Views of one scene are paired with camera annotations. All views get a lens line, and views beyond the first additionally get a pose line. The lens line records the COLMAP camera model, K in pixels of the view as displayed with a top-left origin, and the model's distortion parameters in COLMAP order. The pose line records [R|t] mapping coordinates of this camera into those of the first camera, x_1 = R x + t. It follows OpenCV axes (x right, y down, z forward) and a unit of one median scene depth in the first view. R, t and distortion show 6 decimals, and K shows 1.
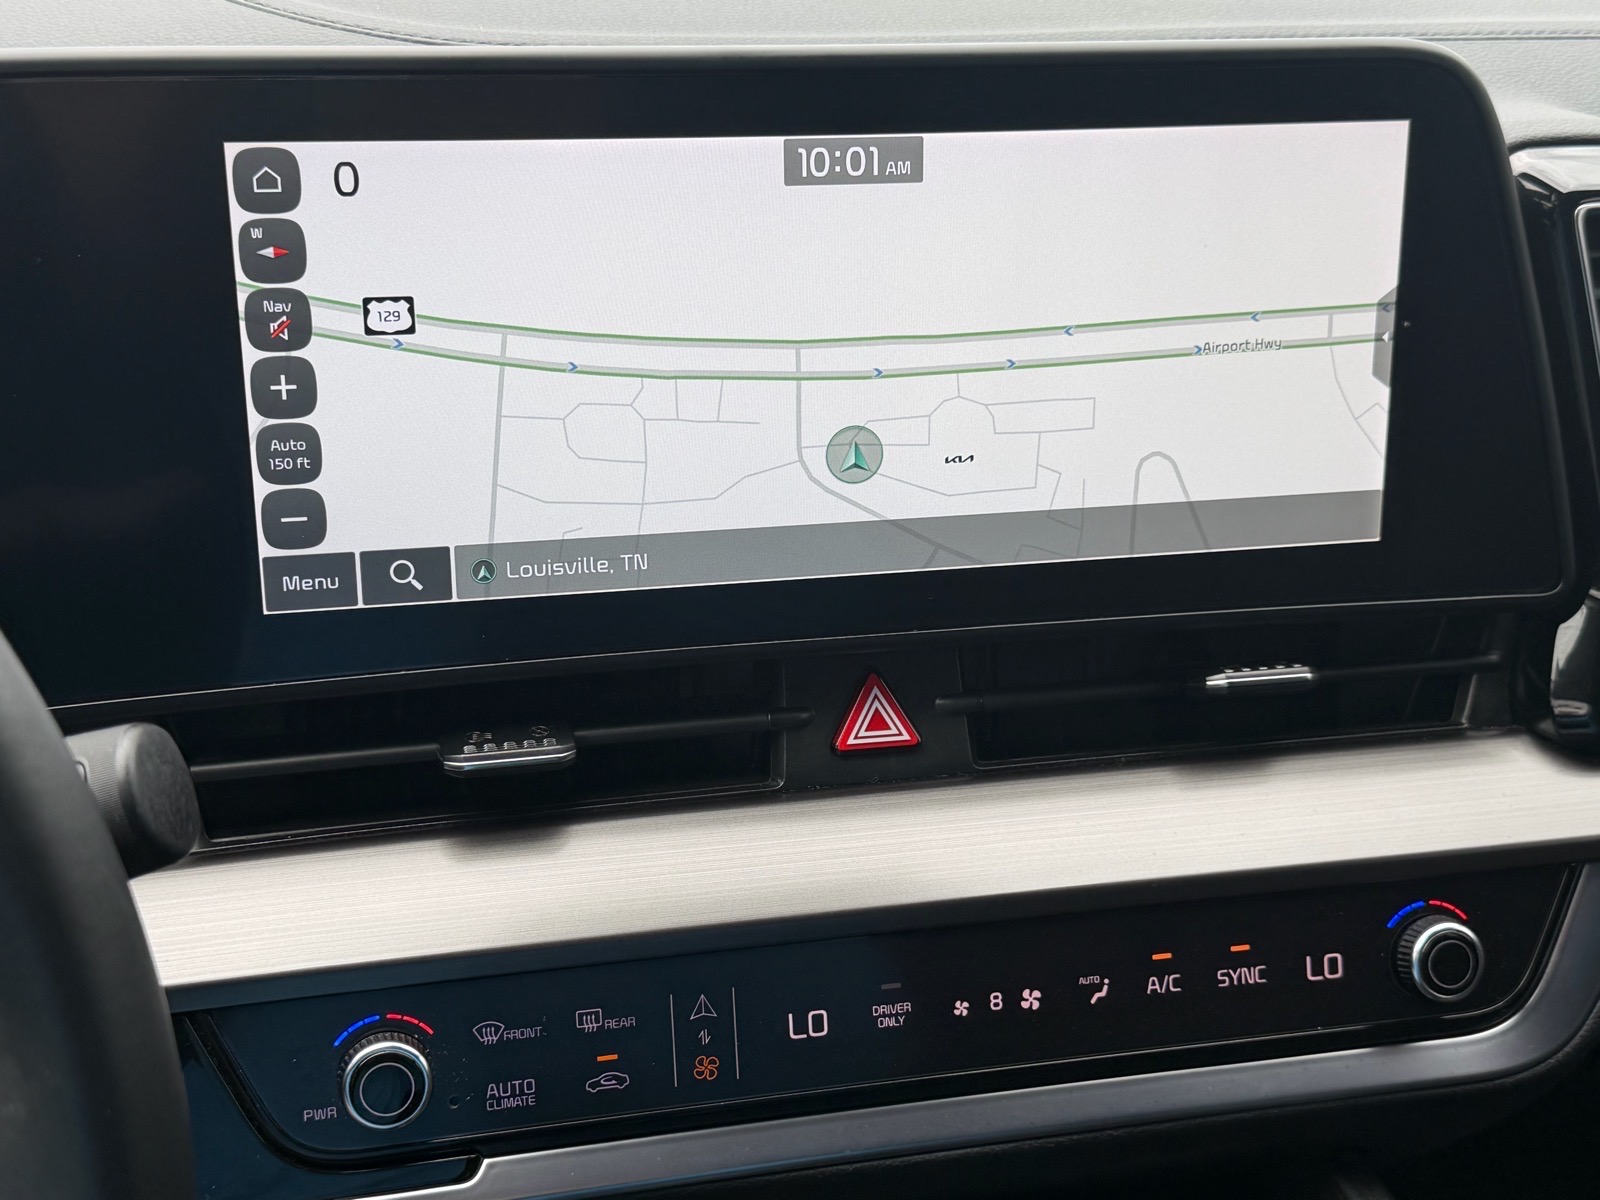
lens RADIAL K [[2099.0, 0, 805.9], [0, 2099.0, 628.5], [0, 0, 1]] dist [0.139054, -0.032962]
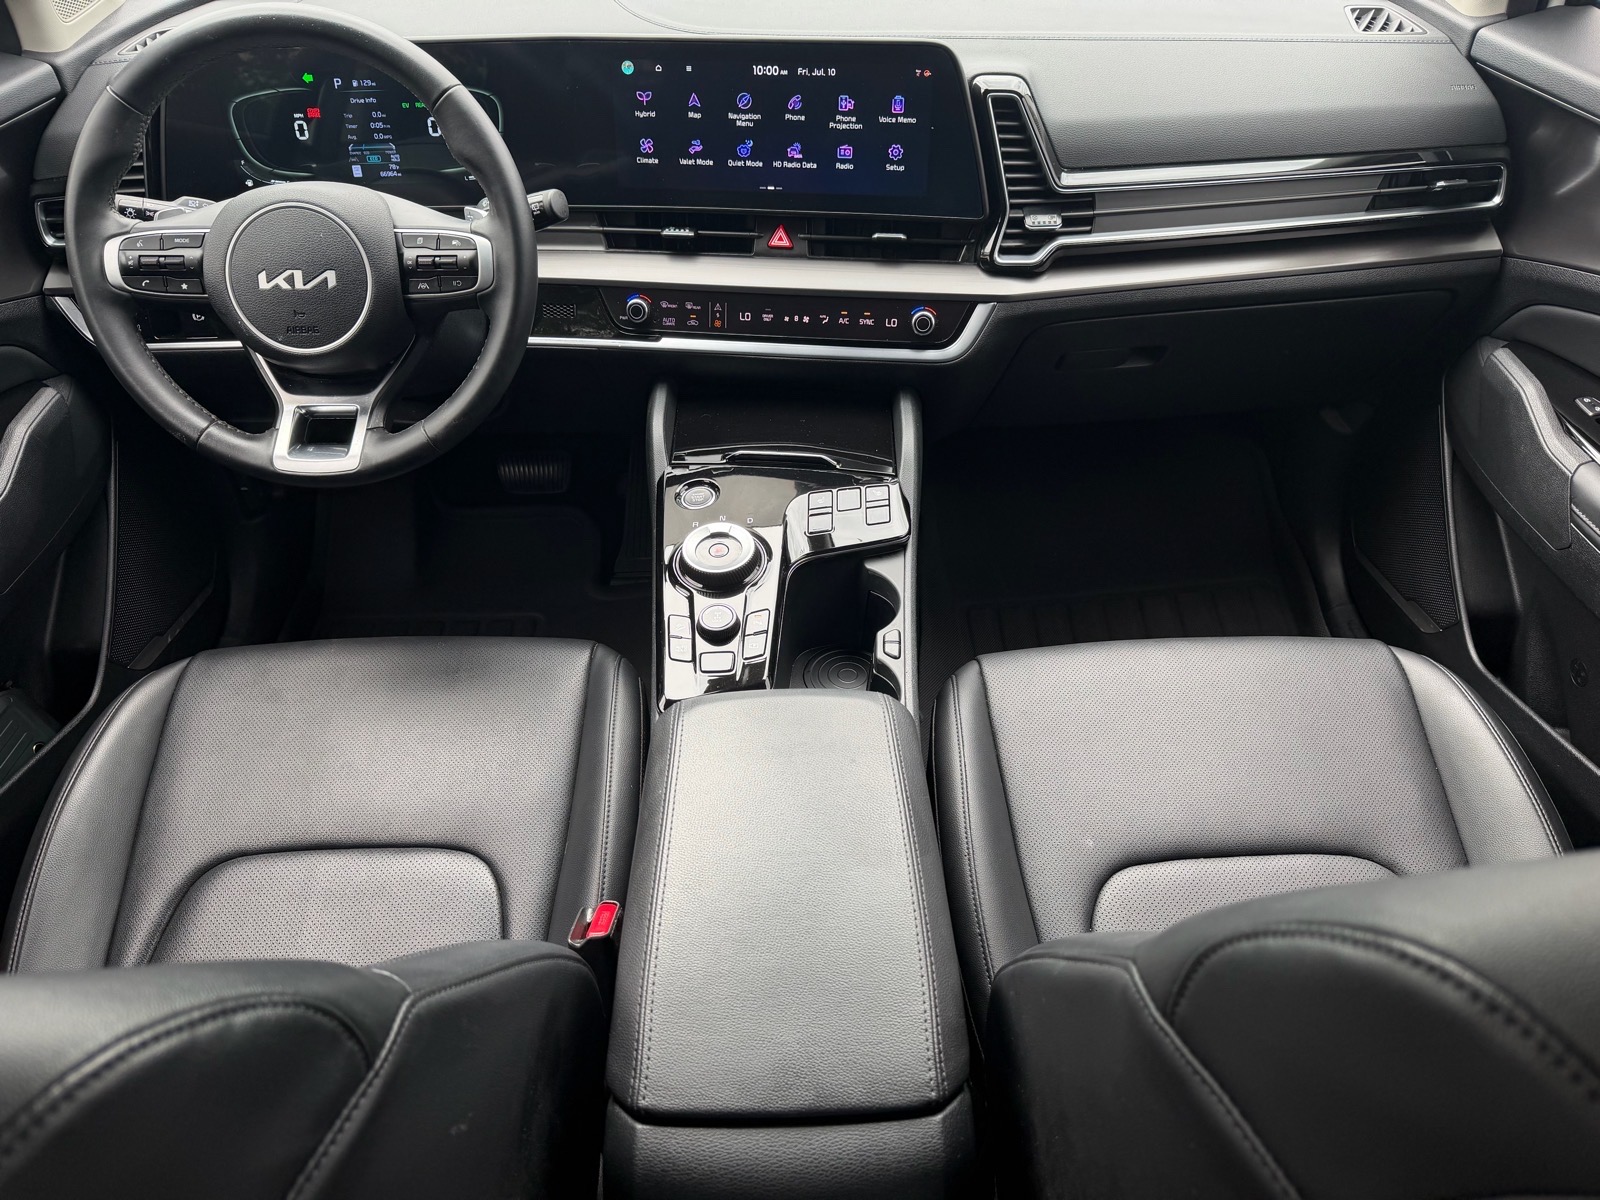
lens RADIAL K [[1173.3, 0, 796.2], [0, 1173.3, 636.6], [0, 0, 1]] dist [0.100917, -0.176696]
pose [[0.928495, 0.190035, -0.319036, 0.864037], [-0.112336, 0.962621, 0.246458, 0.204110], [0.353946, -0.192996, 0.915136, -1.021156]]
